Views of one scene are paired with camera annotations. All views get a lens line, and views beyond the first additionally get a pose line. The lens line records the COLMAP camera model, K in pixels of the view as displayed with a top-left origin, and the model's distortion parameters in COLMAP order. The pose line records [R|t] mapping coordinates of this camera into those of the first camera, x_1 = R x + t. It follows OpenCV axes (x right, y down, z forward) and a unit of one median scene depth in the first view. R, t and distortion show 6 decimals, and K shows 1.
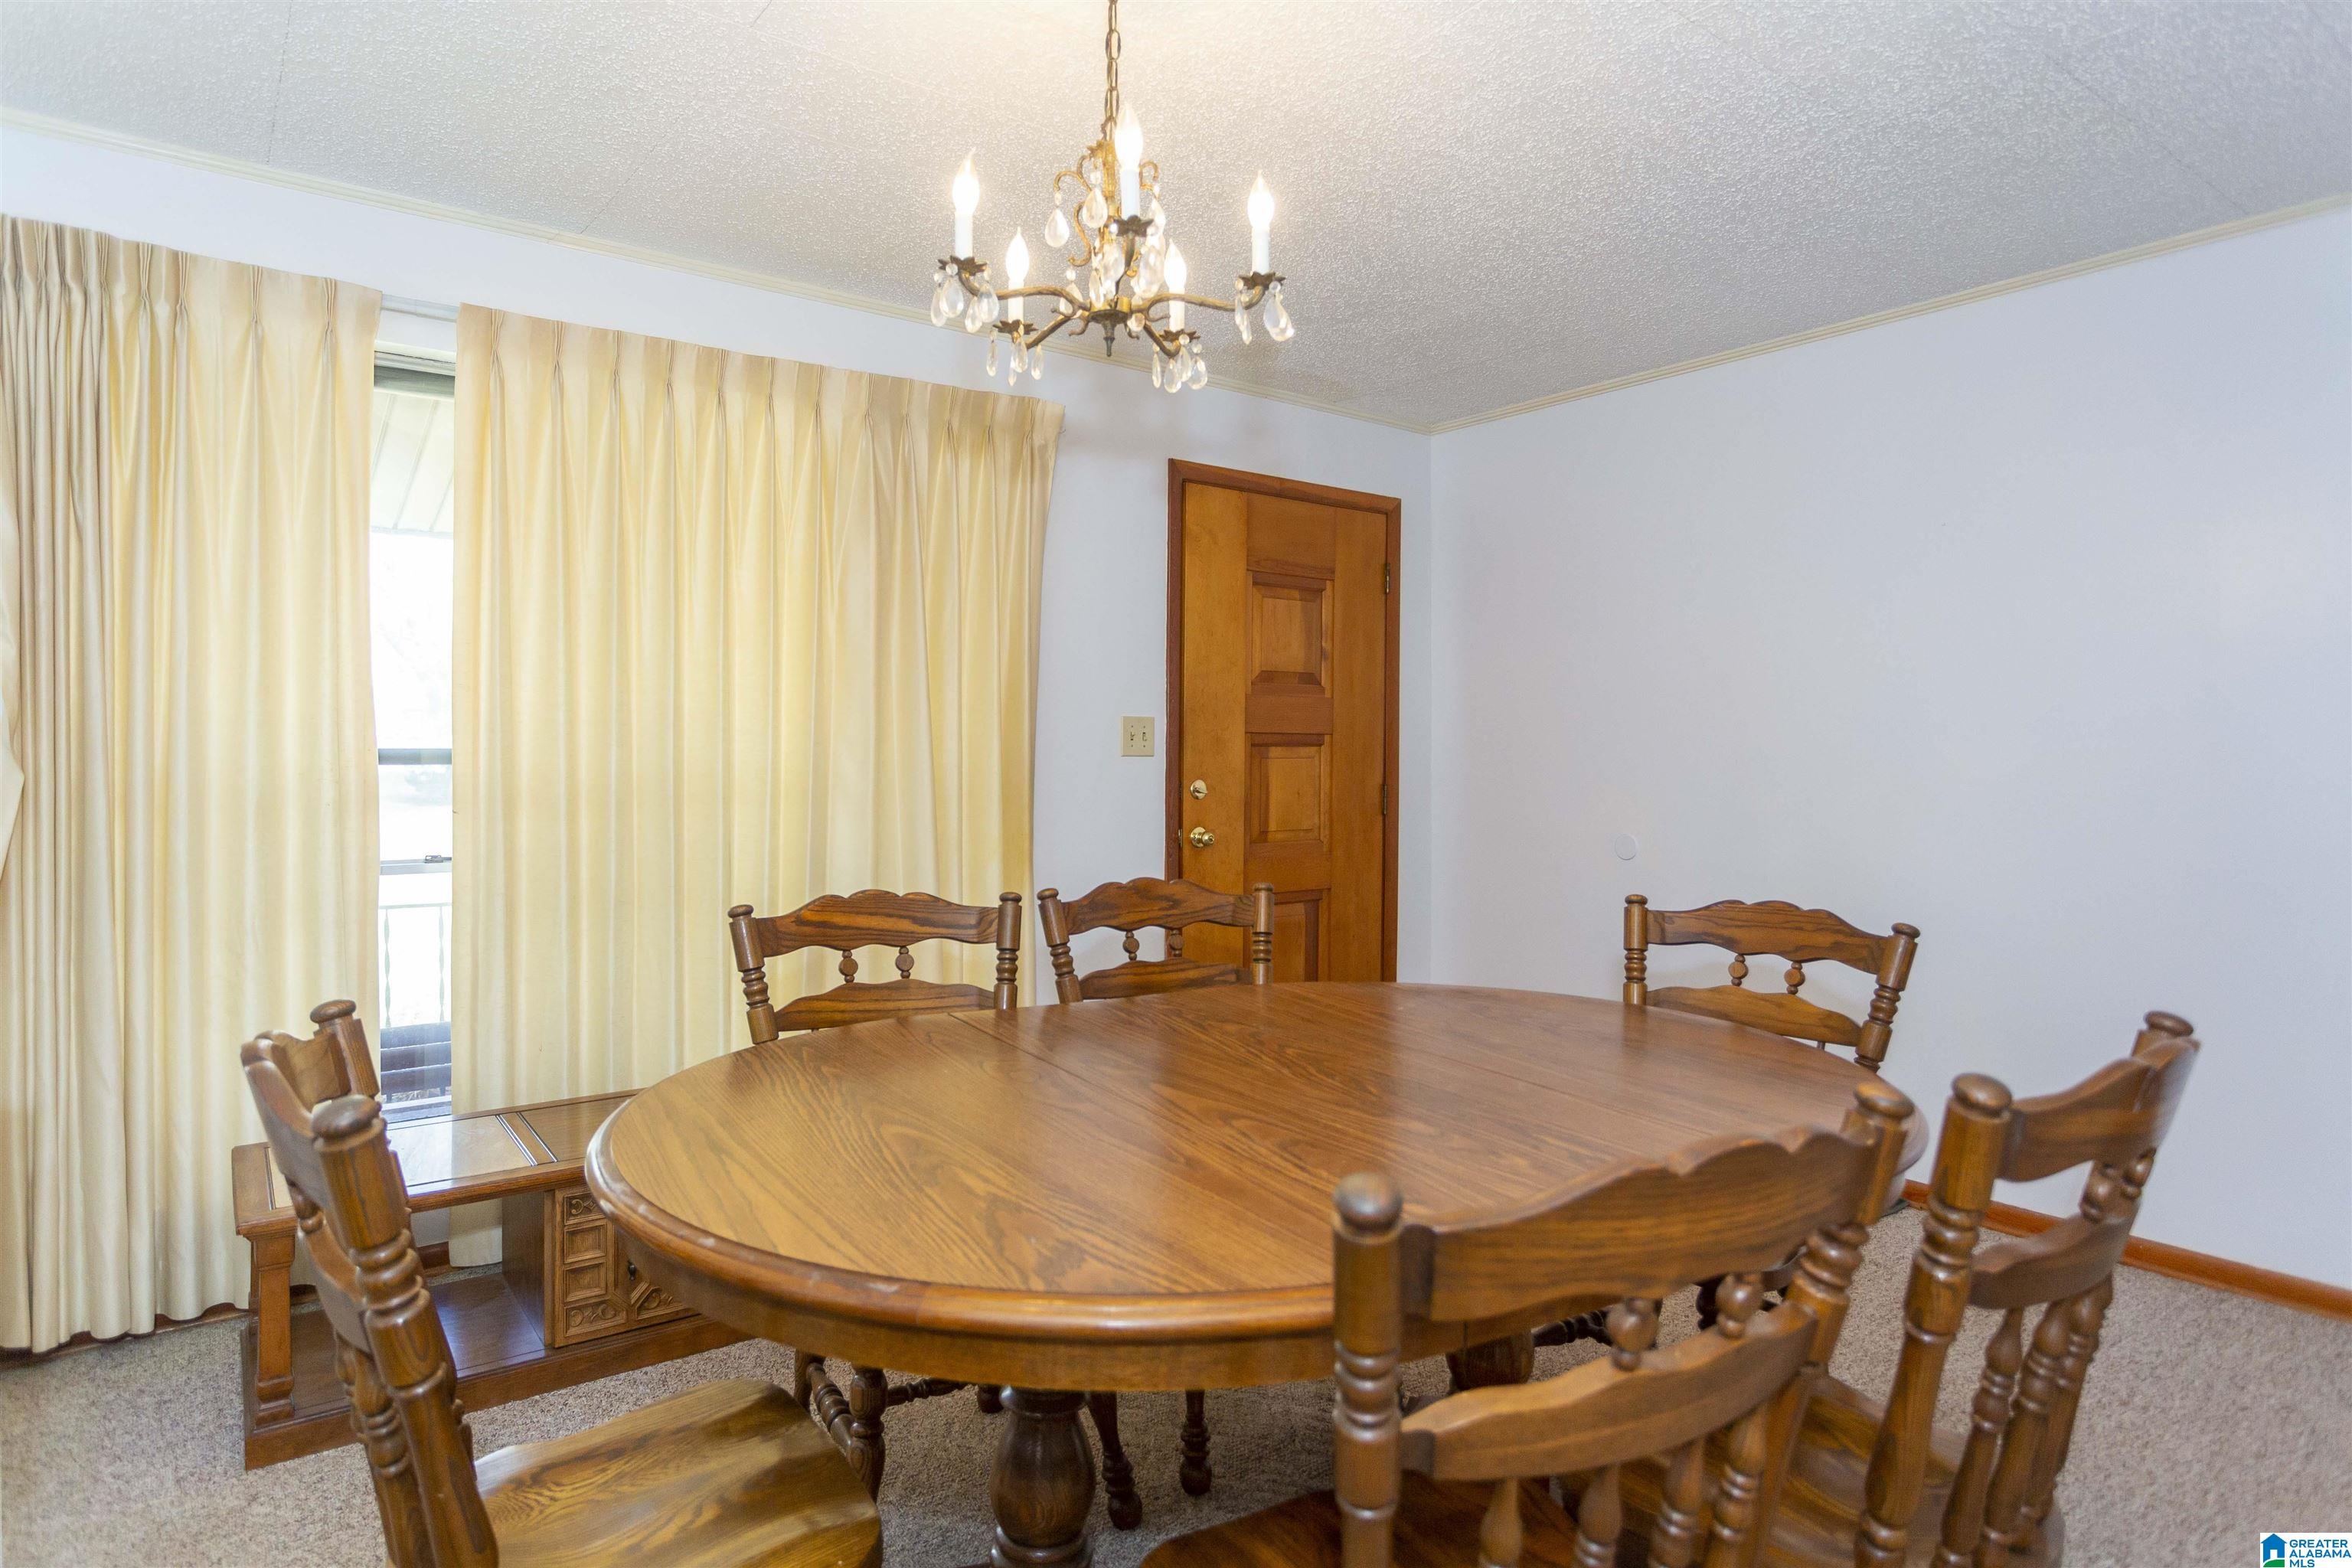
lens RADIAL K [[1350.9, 0, 1179.4], [0, 1350.9, 772.7], [0, 0, 1]] dist [0.001280, 0.000185]
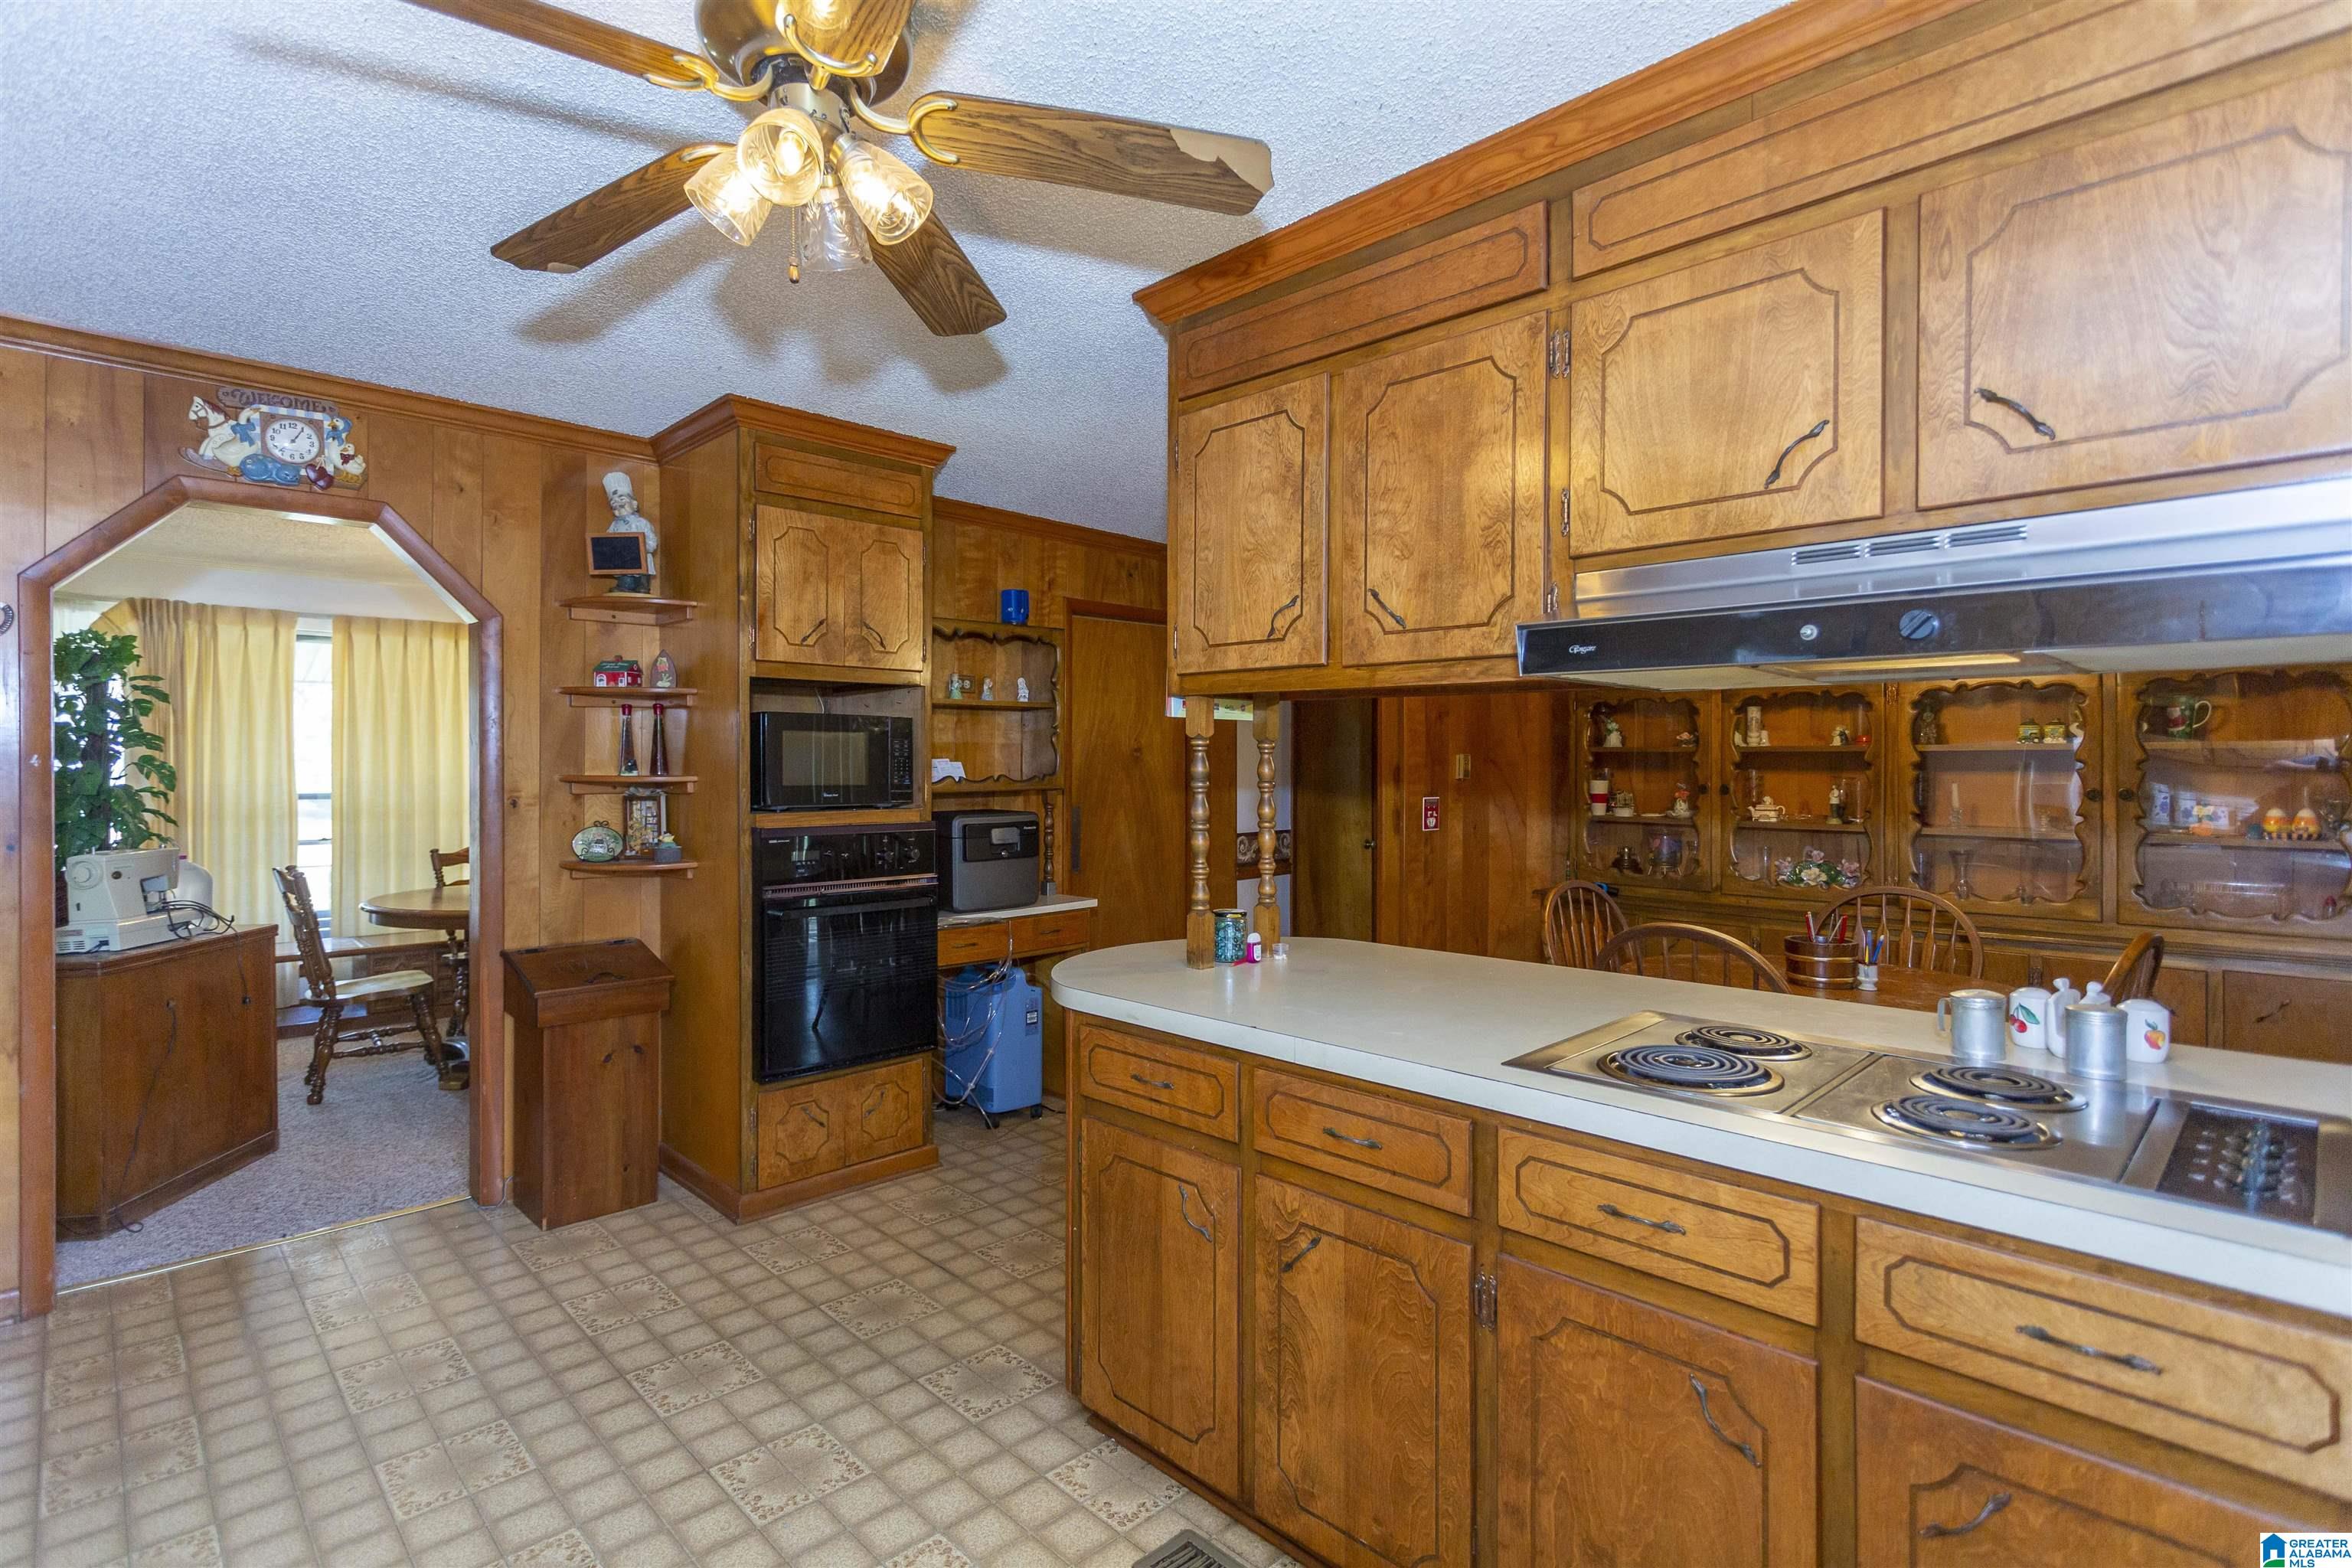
lens RADIAL K [[1139.5, 0, 1190.4], [0, 1139.5, 768.4], [0, 0, 1]] dist [0.008672, 0.001136]
pose [[0.990774, -0.003870, 0.135468, 0.725913], [0.005589, 0.999909, -0.012310, -0.028610], [-0.135408, 0.012954, 0.990705, -1.272757]]
